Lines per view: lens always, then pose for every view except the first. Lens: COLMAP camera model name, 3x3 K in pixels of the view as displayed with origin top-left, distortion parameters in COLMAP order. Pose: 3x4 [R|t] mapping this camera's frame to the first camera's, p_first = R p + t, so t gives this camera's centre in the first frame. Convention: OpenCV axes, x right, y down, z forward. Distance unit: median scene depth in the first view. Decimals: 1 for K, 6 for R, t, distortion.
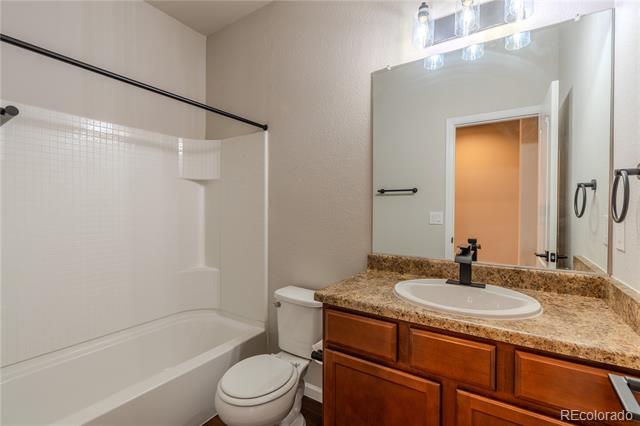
lens RADIAL K [[290.4, 0, 319.5], [0, 290.4, 212.6], [0, 0, 1]] dist [-0.007645, 0.002018]
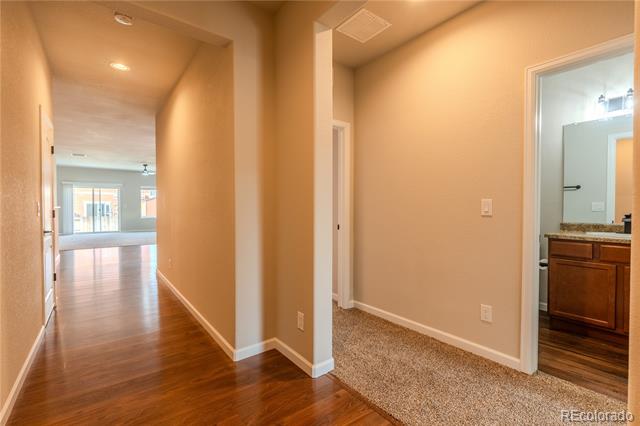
lens RADIAL K [[290.4, 0, 322.2], [0, 290.4, 209.5], [0, 0, 1]] dist [-0.007645, 0.002018]
pose [[0.945436, 0.004990, -0.325768, -0.740626], [-0.004247, 0.999987, 0.002991, 0.063055], [0.325779, -0.001445, 0.945445, -1.382742]]
